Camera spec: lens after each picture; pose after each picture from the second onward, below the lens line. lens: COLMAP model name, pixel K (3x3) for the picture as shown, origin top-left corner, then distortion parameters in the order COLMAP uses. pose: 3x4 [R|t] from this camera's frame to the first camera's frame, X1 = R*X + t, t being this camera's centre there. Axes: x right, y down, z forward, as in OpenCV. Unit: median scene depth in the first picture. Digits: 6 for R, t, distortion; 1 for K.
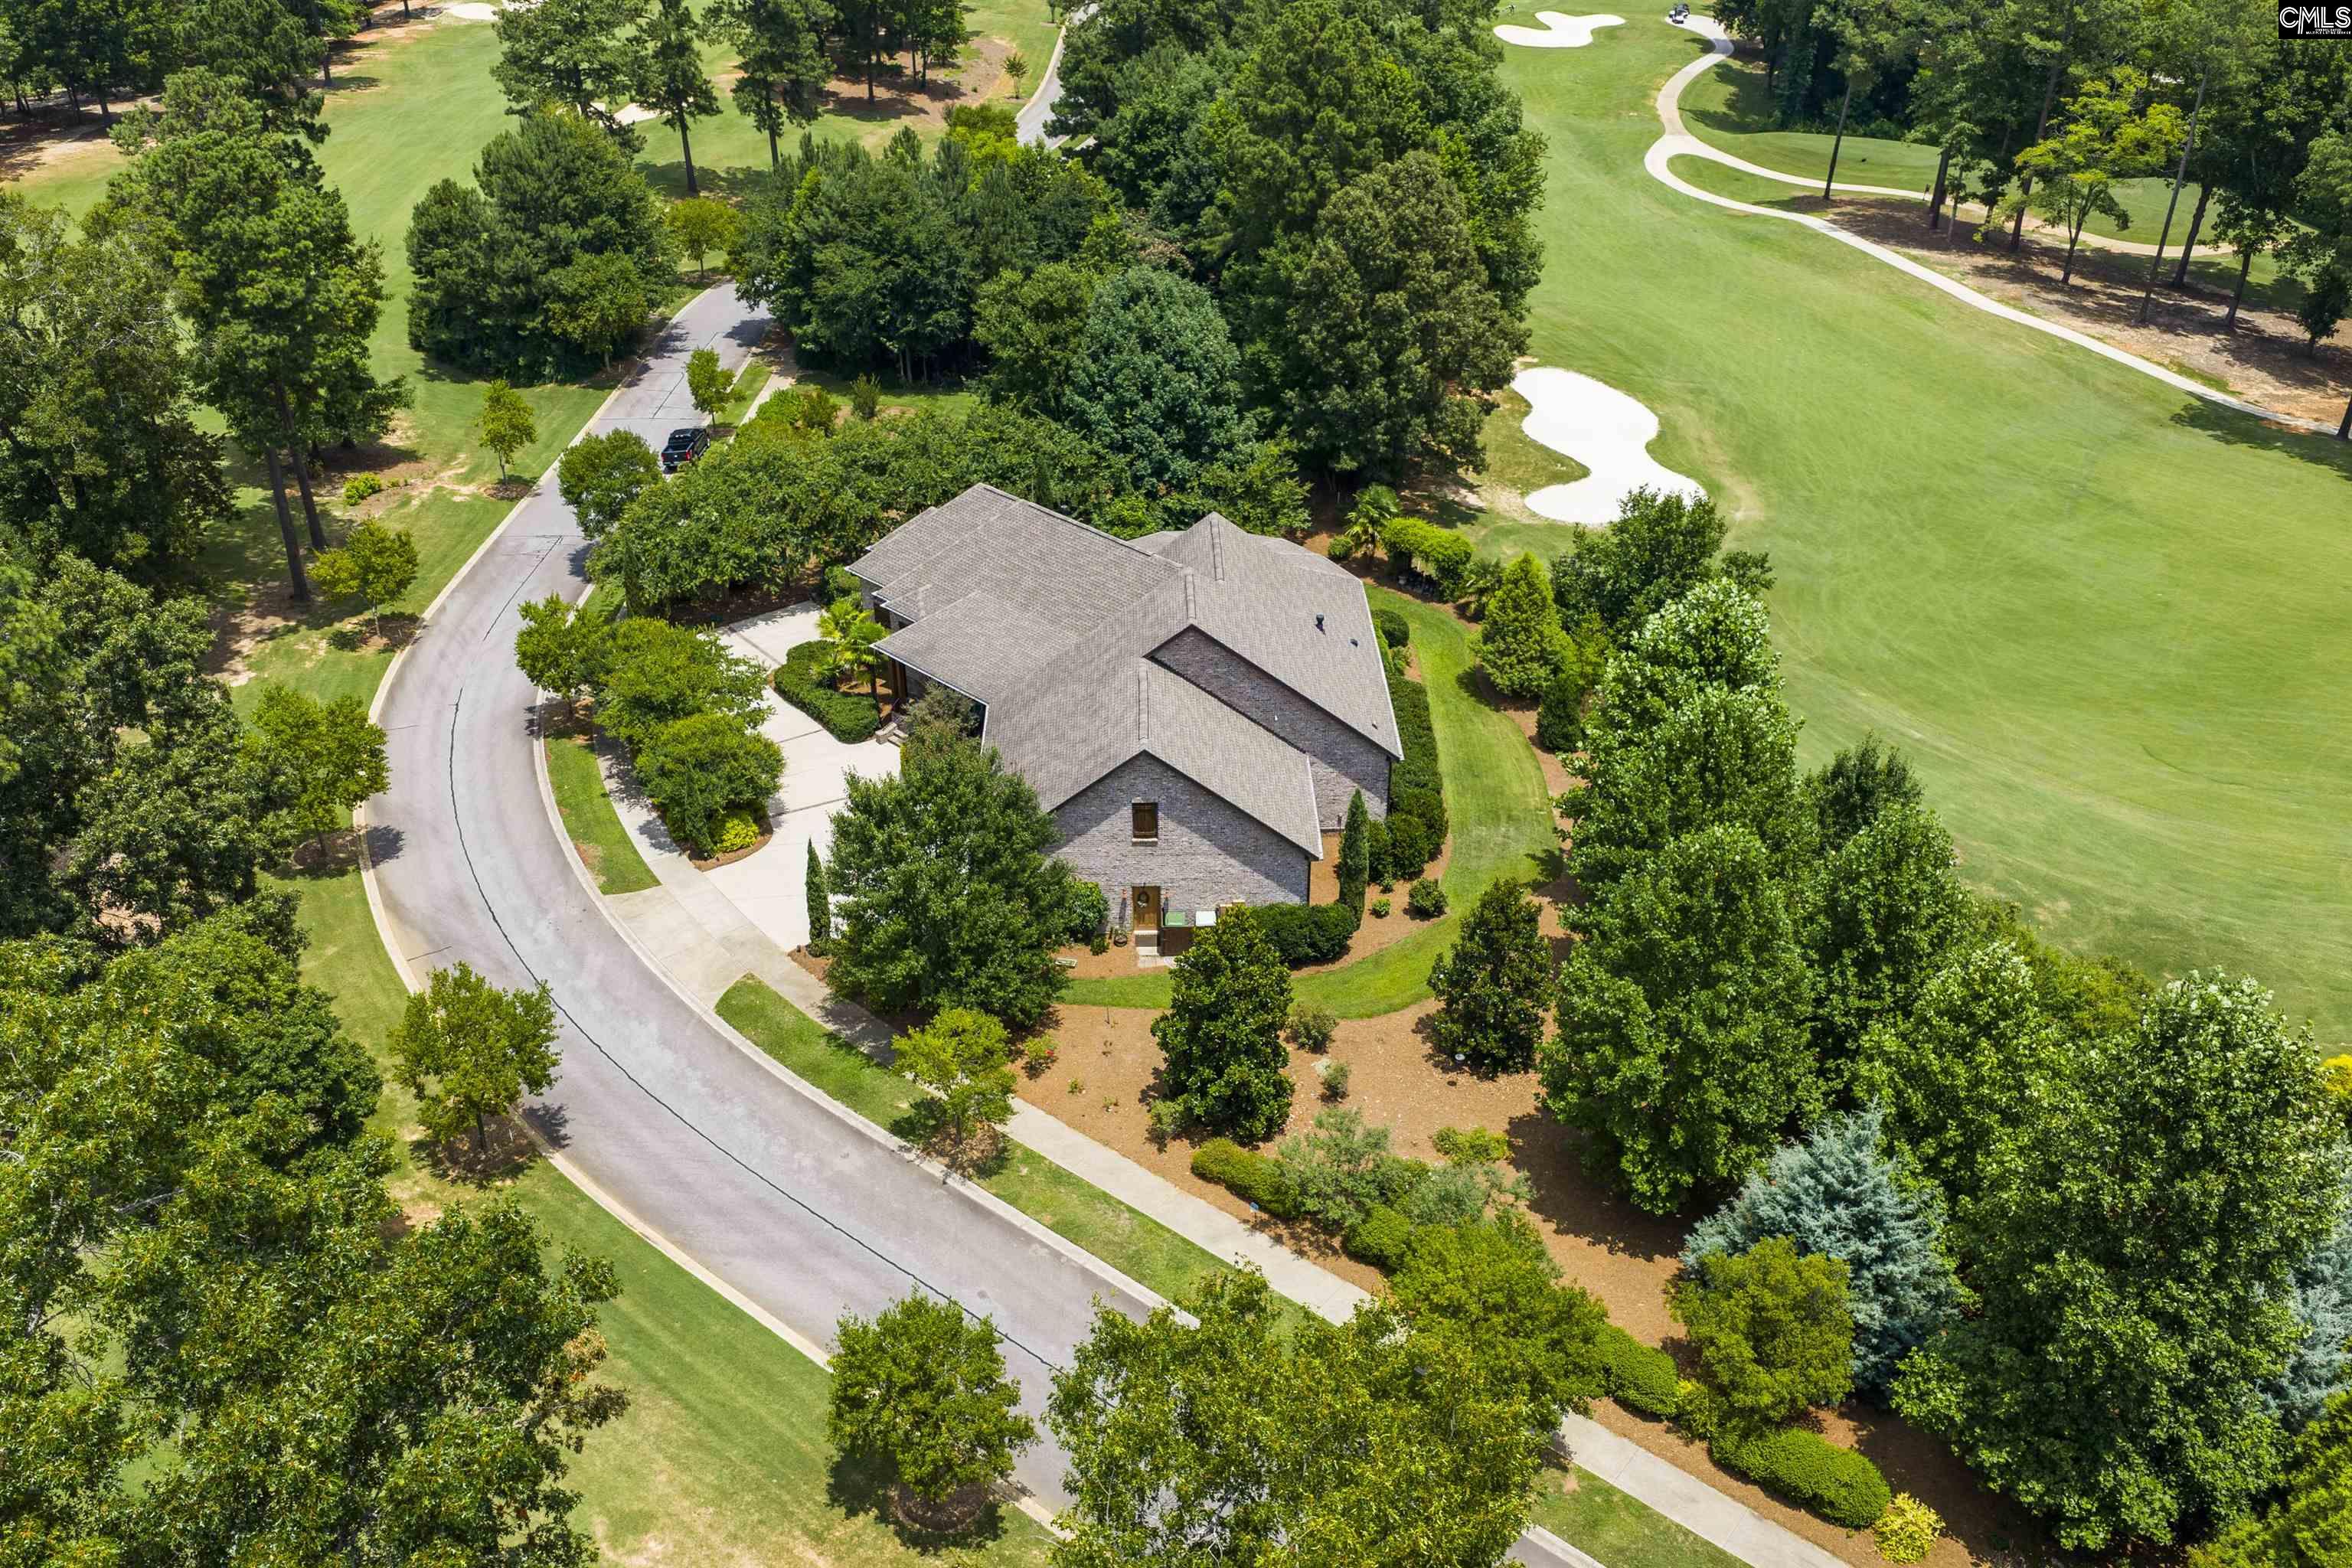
lens RADIAL K [[1958.2, 0, 1176.2], [0, 1958.2, 794.7], [0, 0, 1]] dist [0.013299, -0.024790]
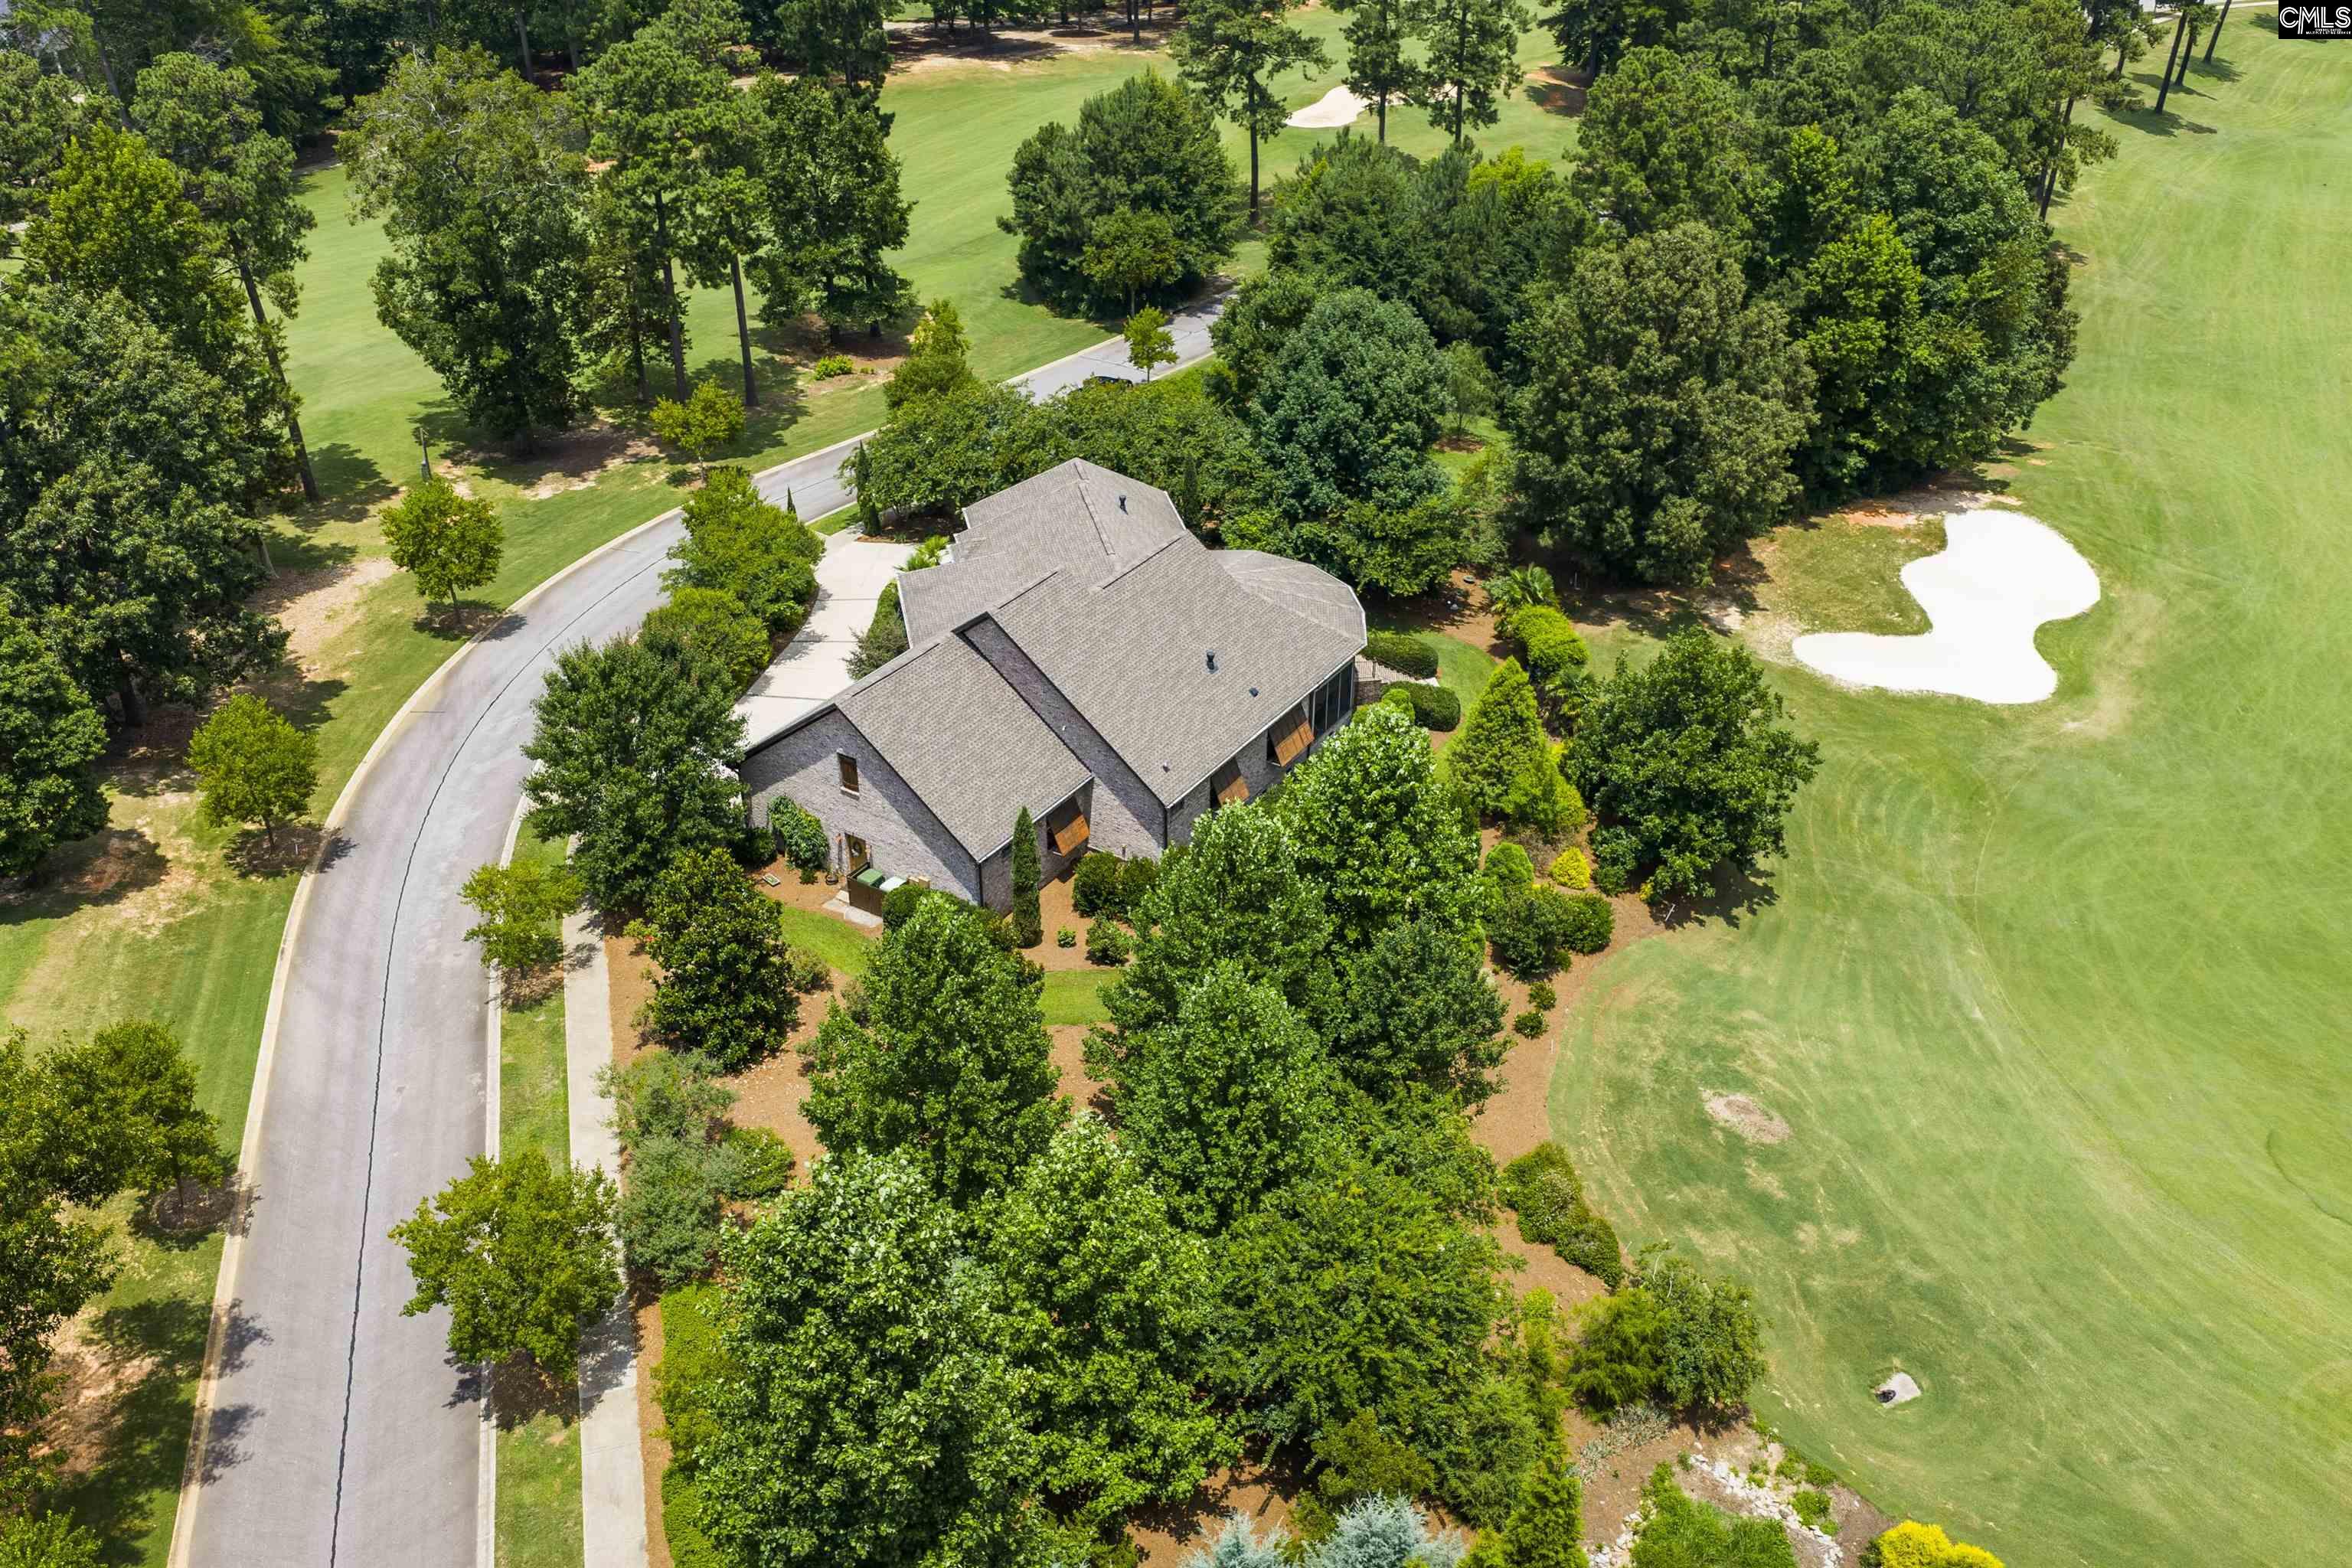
lens RADIAL K [[1958.2, 0, 1176.2], [0, 1958.2, 794.7], [0, 0, 1]] dist [0.013299, -0.024790]
pose [[0.825750, 0.299327, -0.478059, 0.446247], [-0.299931, 0.950826, 0.077270, -0.076870], [0.477680, 0.079579, 0.874922, 0.115834]]
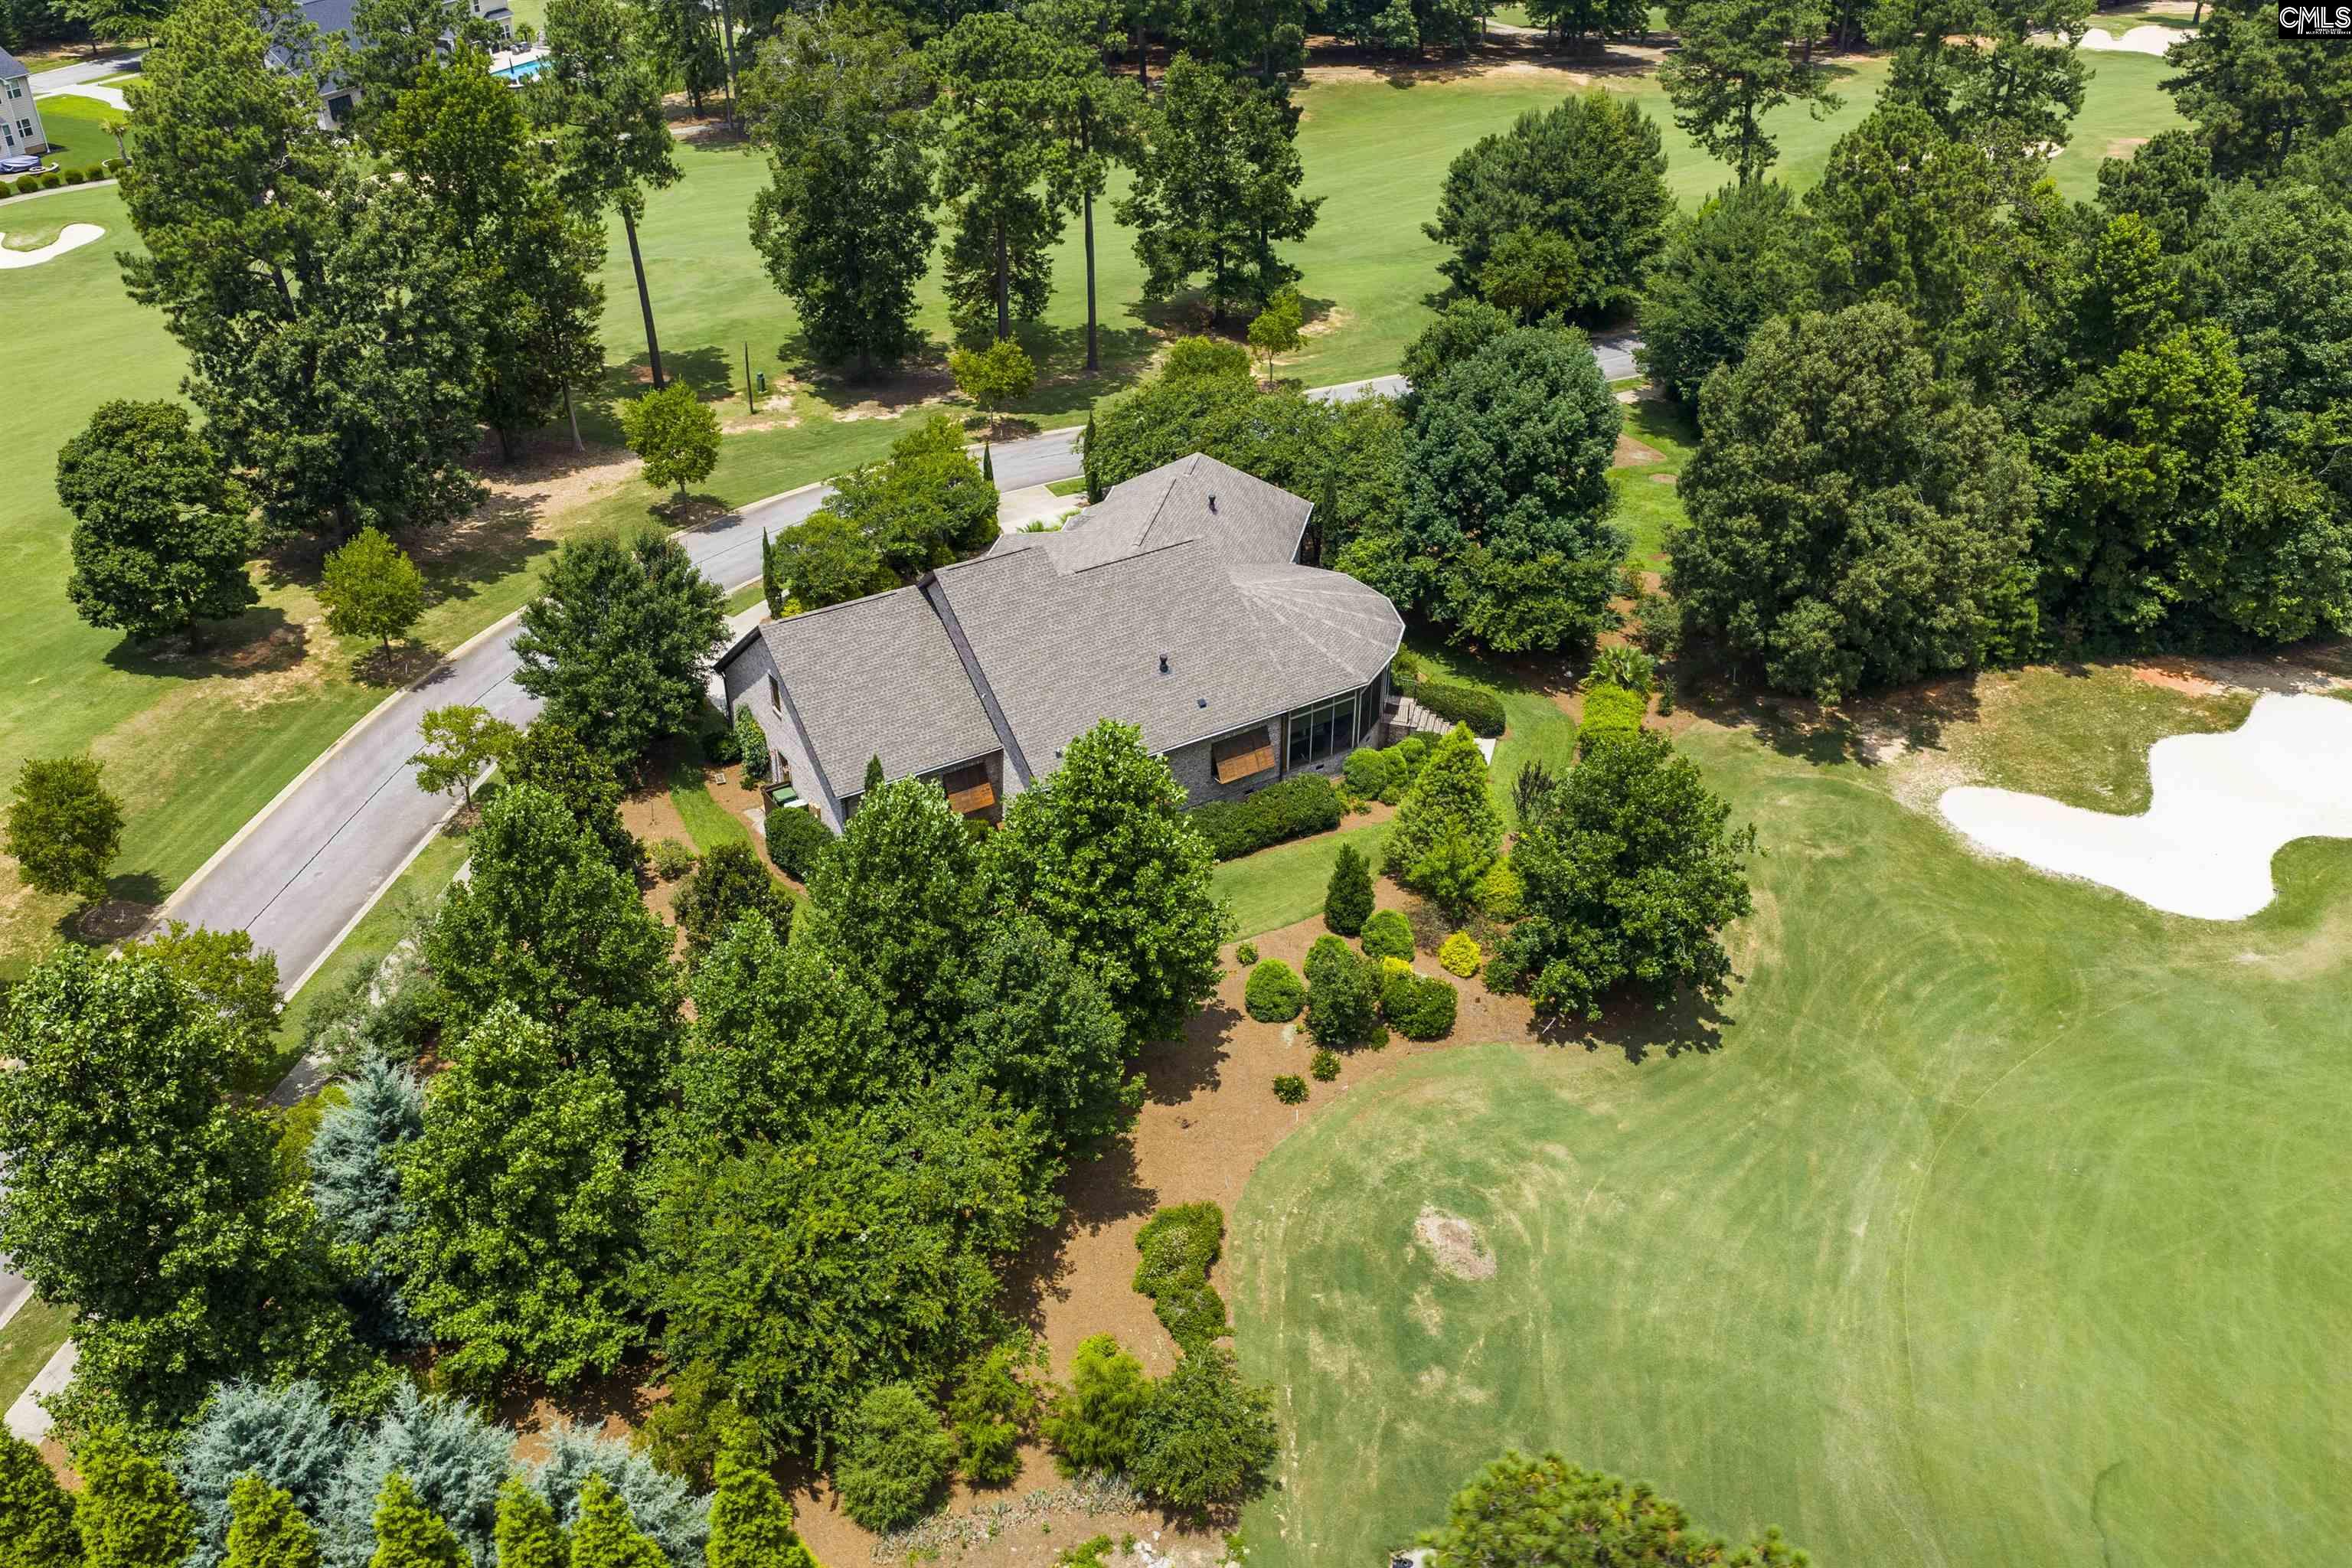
lens RADIAL K [[1958.2, 0, 1176.2], [0, 1958.2, 794.7], [0, 0, 1]] dist [0.013299, -0.024790]
pose [[0.521164, 0.451920, -0.723987, 0.663465], [-0.453985, 0.865122, 0.213215, -0.197069], [0.722693, 0.217560, 0.656036, 0.307949]]
